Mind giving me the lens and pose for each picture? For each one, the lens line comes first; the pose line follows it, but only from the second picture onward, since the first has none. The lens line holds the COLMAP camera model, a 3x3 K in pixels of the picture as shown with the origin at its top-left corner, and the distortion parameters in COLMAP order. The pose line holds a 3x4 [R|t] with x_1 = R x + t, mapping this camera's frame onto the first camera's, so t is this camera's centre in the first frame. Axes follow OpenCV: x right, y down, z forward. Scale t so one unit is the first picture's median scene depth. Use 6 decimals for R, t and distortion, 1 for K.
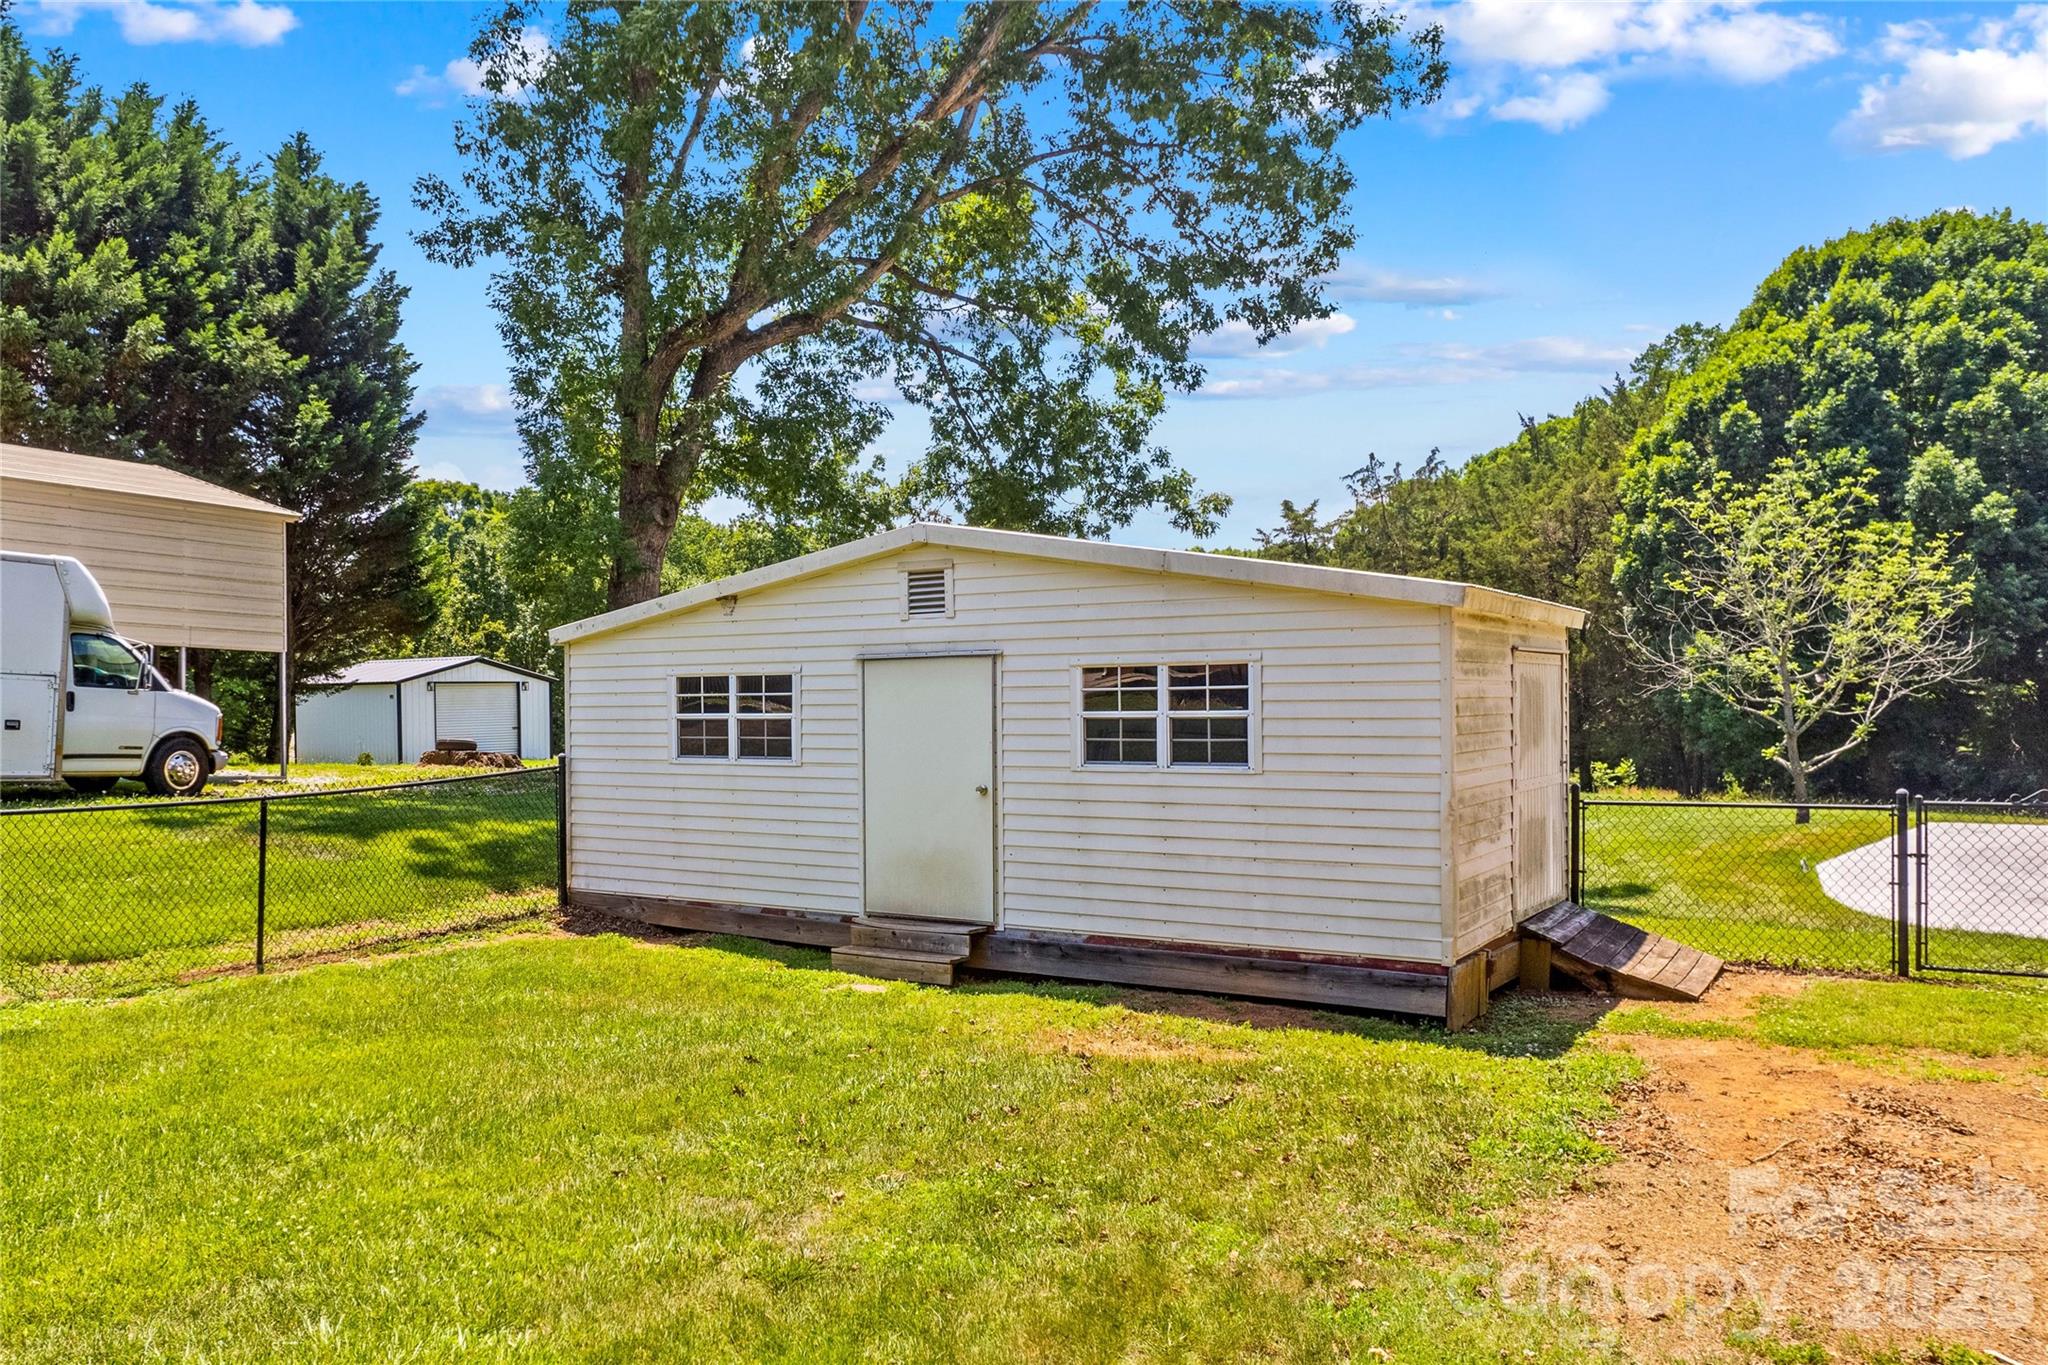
lens RADIAL K [[1587.3, 0, 880.5], [0, 1587.3, 676.5], [0, 0, 1]] dist [-0.012305, 0.055864]
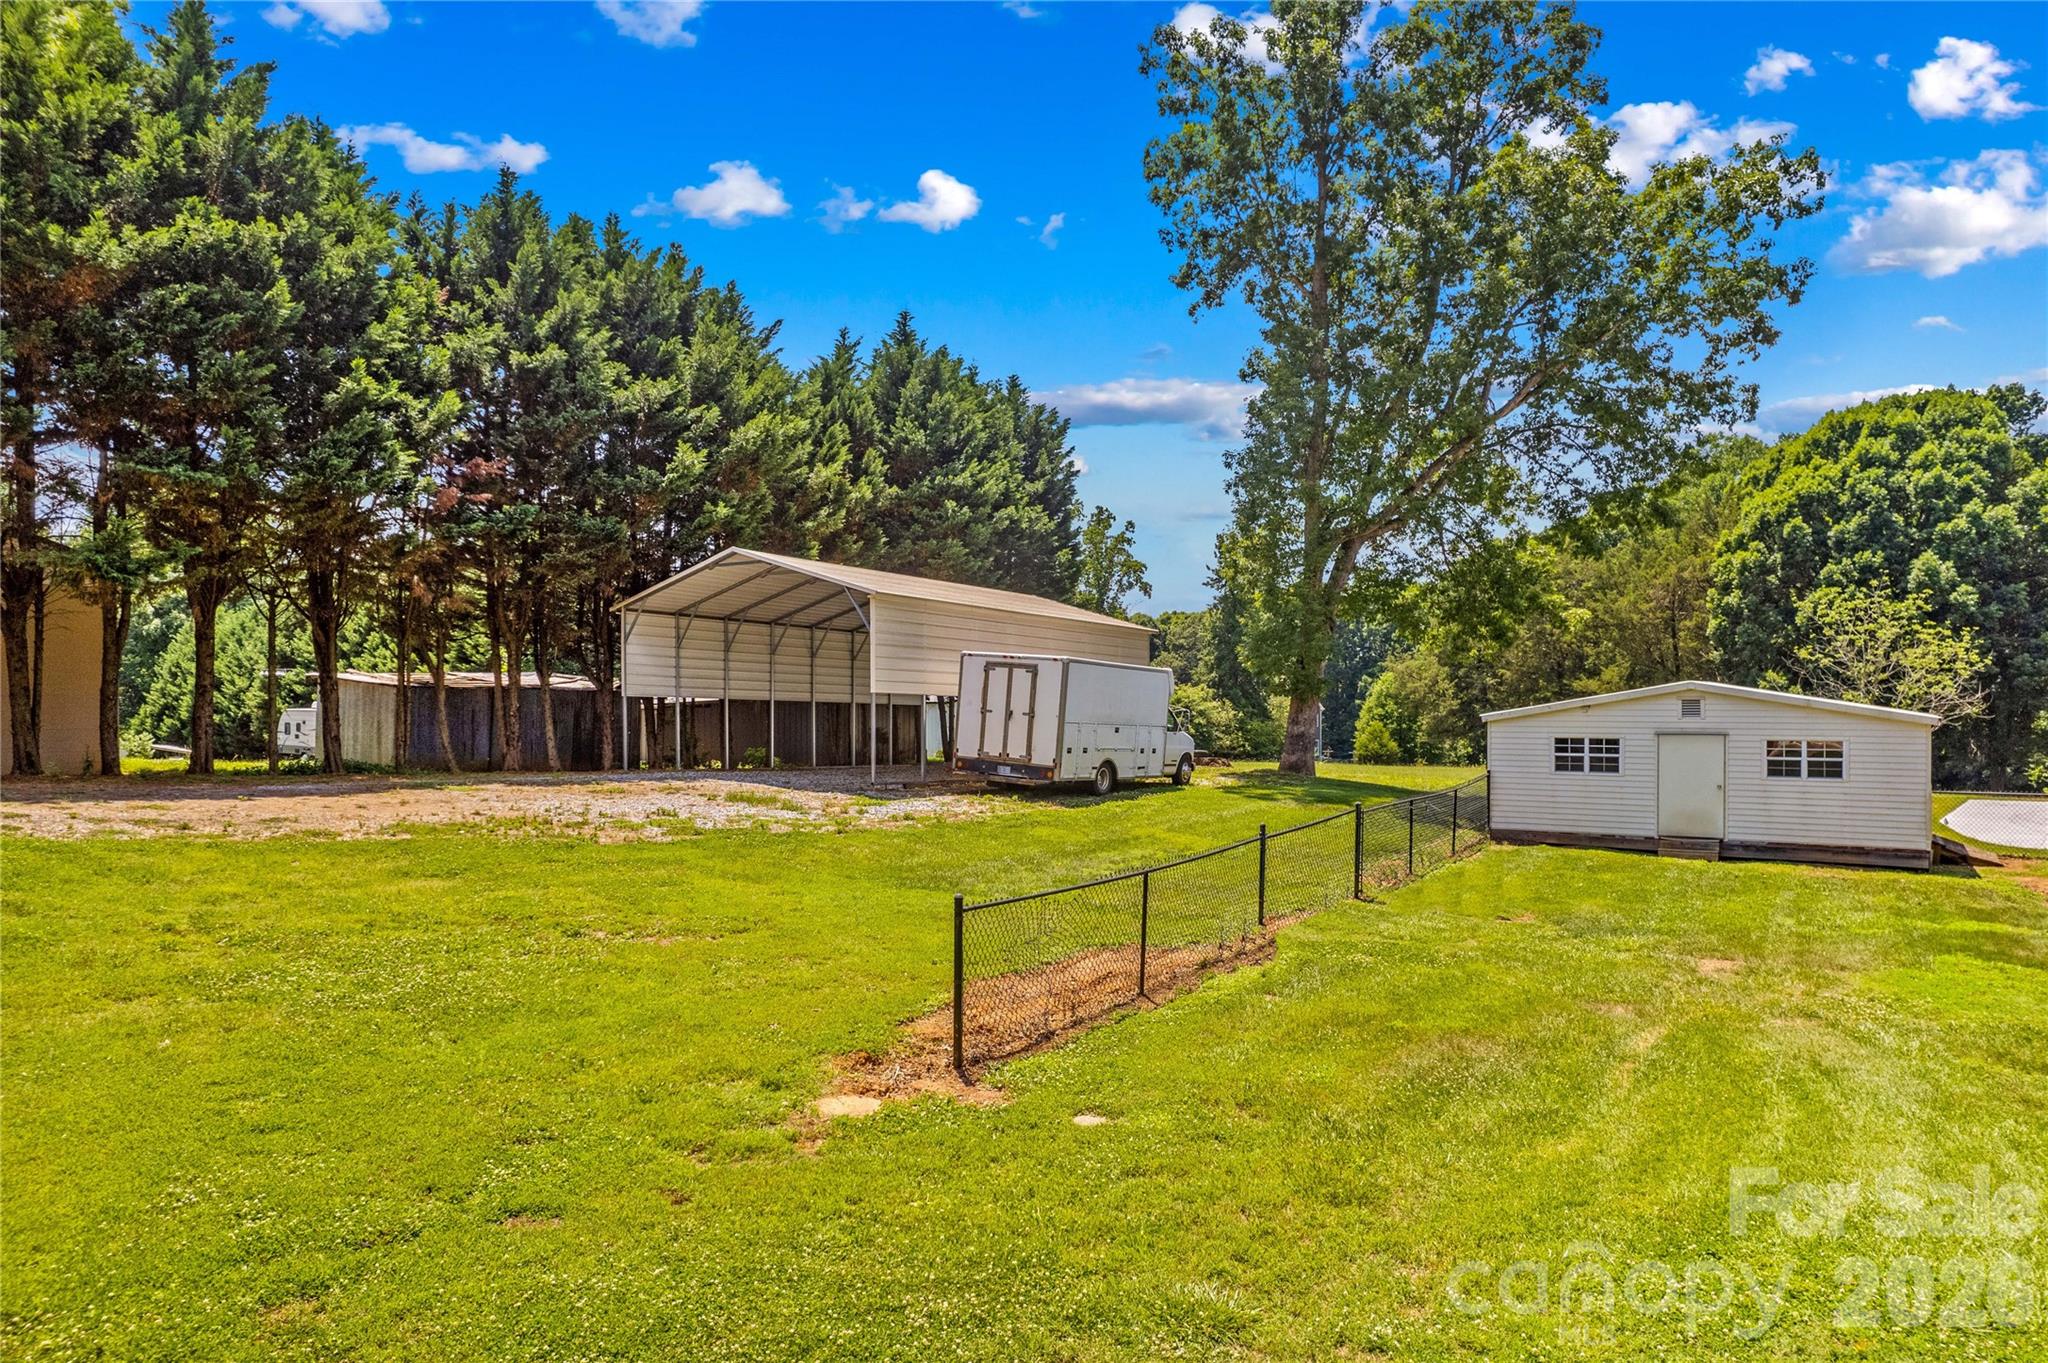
lens RADIAL K [[1343.1, 0, 1024.0], [0, 1343.1, 681.5], [0, 0, 1]] dist [-0.068651, 0.087218]
pose [[0.999438, 0.007352, 0.032713, -0.234700], [-0.007542, 0.999955, 0.005686, -0.021189], [-0.032670, -0.005930, 0.999449, -0.229984]]
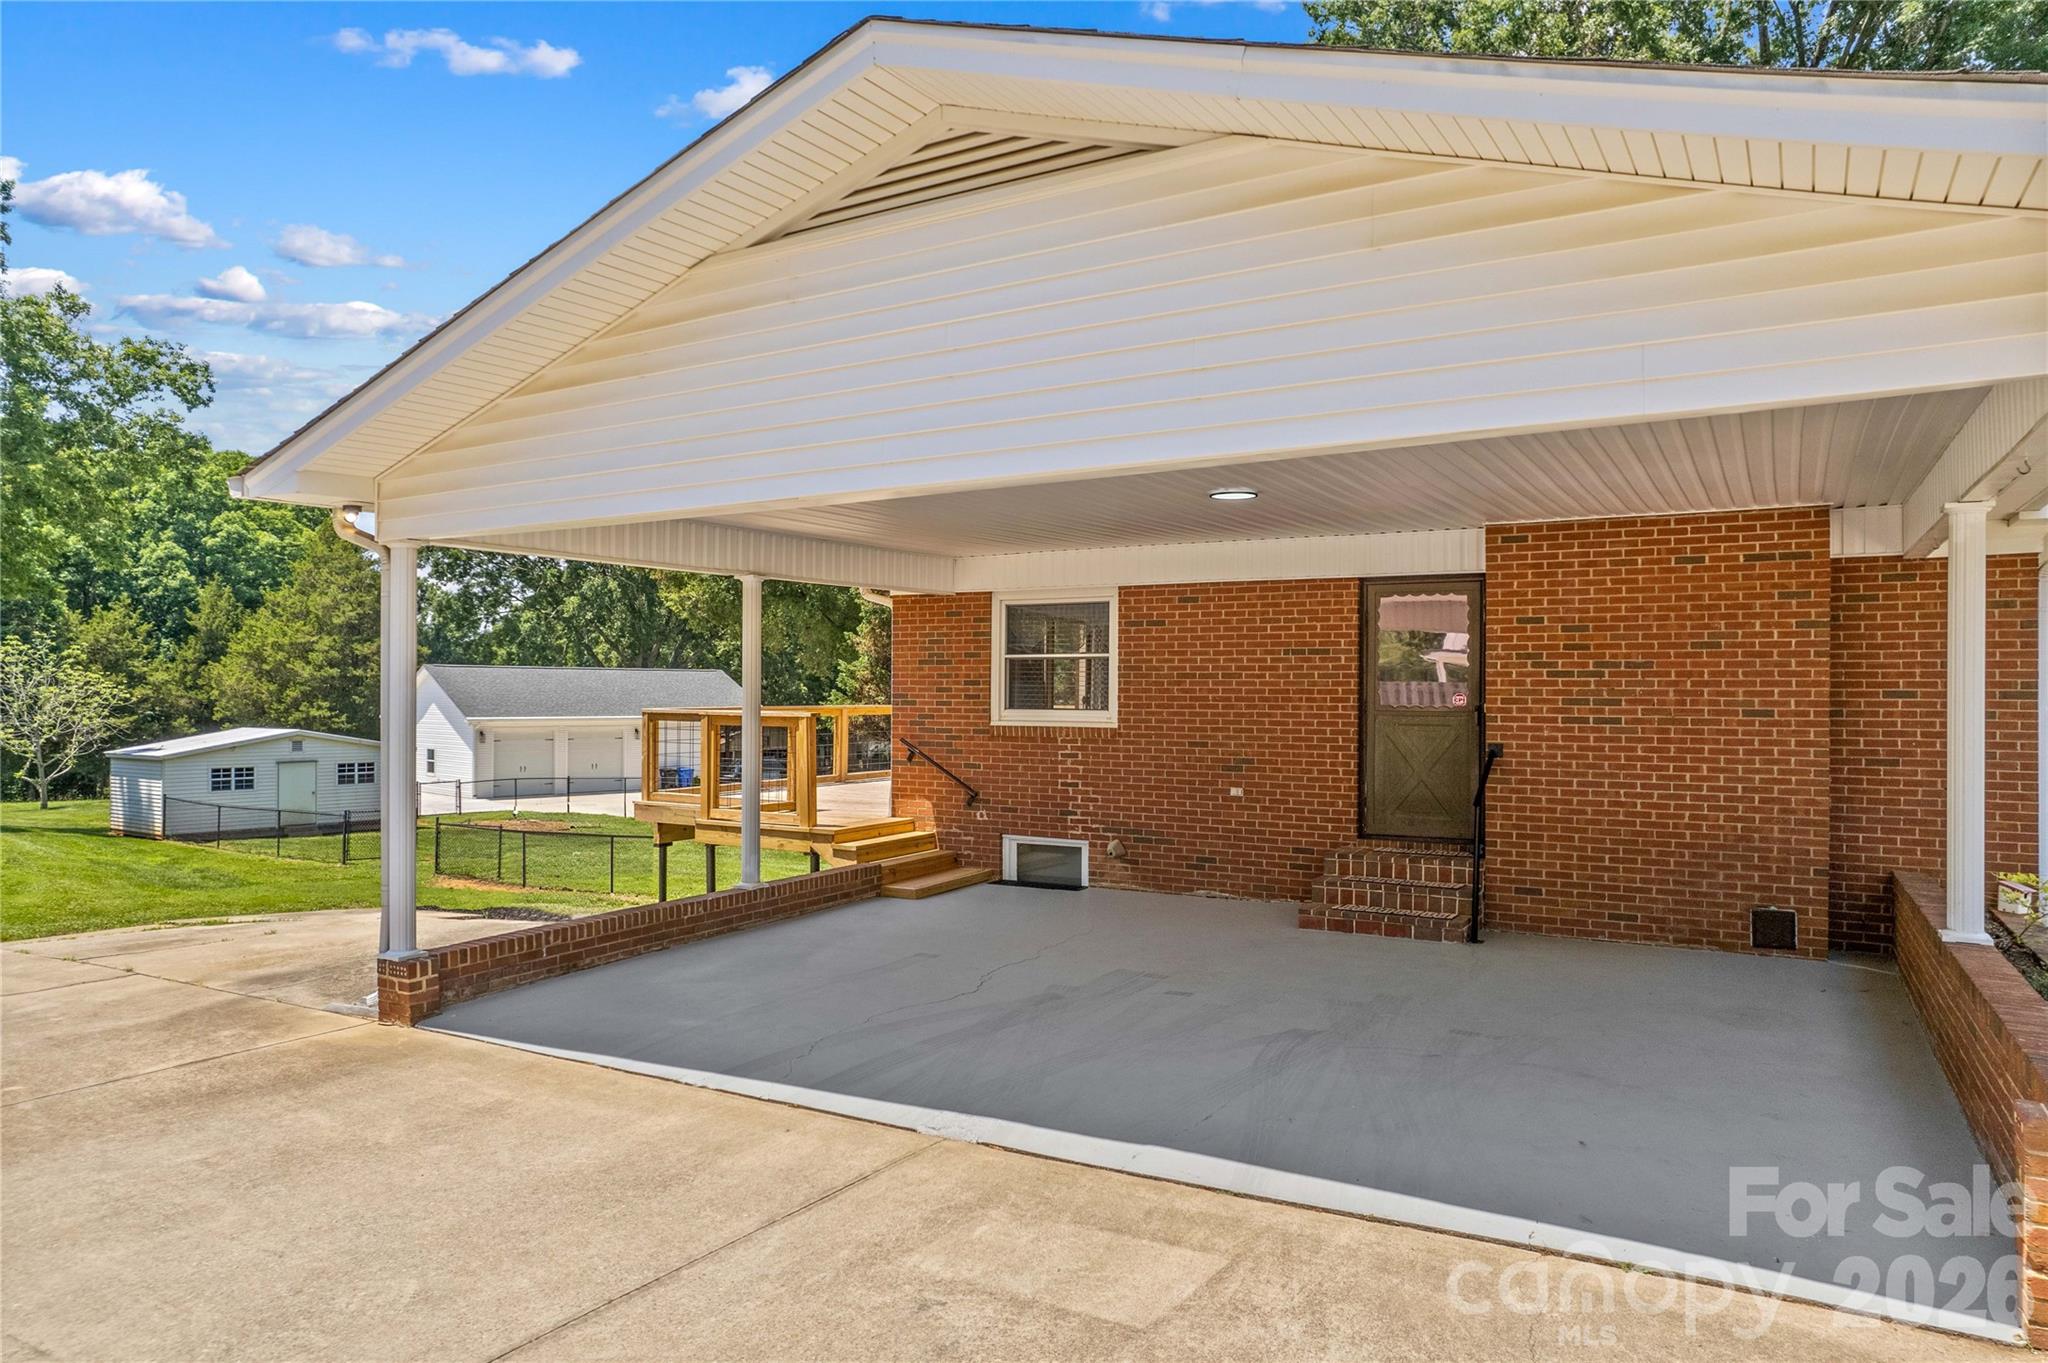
lens RADIAL K [[1295.4, 0, 1101.2], [0, 1295.4, 682.0], [0, 0, 1]] dist [-0.123945, 0.075799]
pose [[-0.044664, 0.020534, 0.998791, -0.710017], [-0.016806, 0.999632, -0.021303, -0.039911], [-0.998861, -0.017738, -0.044302, -0.205189]]
